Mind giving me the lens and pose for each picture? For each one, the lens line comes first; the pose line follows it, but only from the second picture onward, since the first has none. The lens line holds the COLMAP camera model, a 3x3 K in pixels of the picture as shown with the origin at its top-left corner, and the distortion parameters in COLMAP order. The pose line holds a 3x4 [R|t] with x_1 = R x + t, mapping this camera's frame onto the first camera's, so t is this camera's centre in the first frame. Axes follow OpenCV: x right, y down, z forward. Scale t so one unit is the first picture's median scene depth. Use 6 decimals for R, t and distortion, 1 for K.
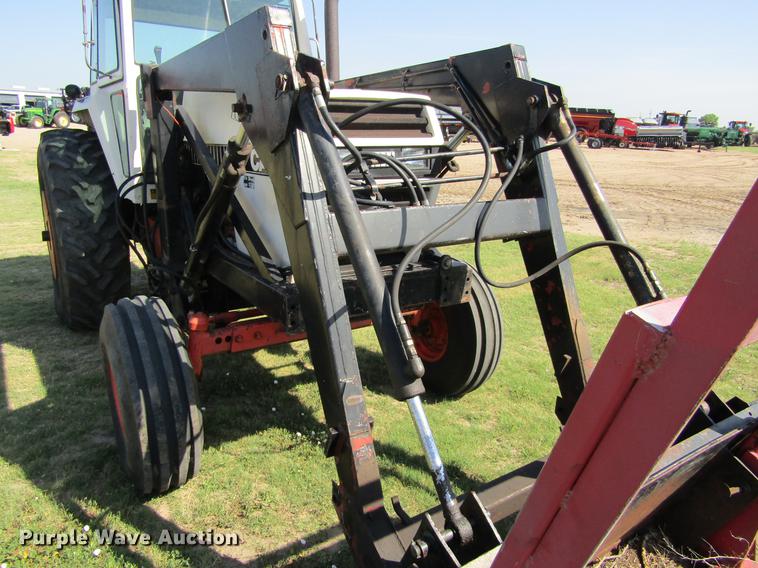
lens RADIAL K [[539.3, 0, 379.0], [0, 539.3, 284.0], [0, 0, 1]] dist [-0.010201, 0.000700]
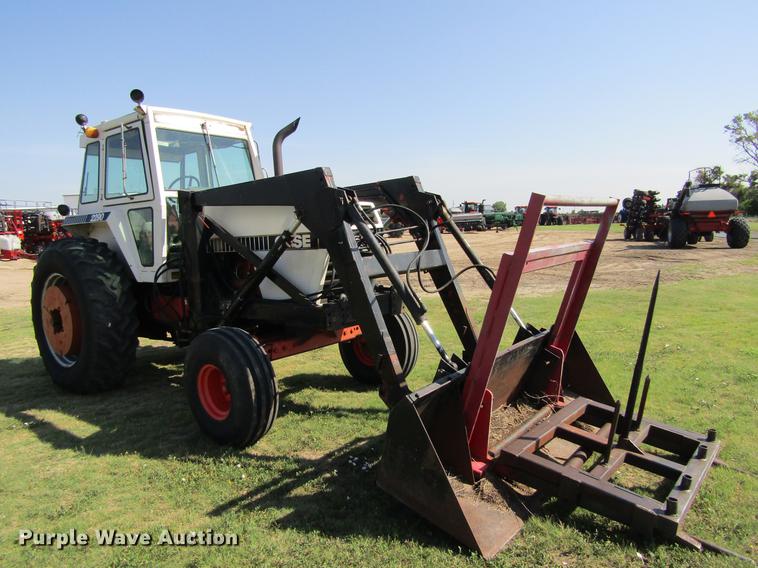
lens RADIAL K [[539.3, 0, 379.0], [0, 539.3, 284.0], [0, 0, 1]] dist [-0.010201, 0.000700]
pose [[0.949837, -0.090911, 0.299242, -0.455694], [0.141302, 0.978338, -0.151292, 0.207364], [-0.279005, 0.185986, 0.942107, -0.693691]]
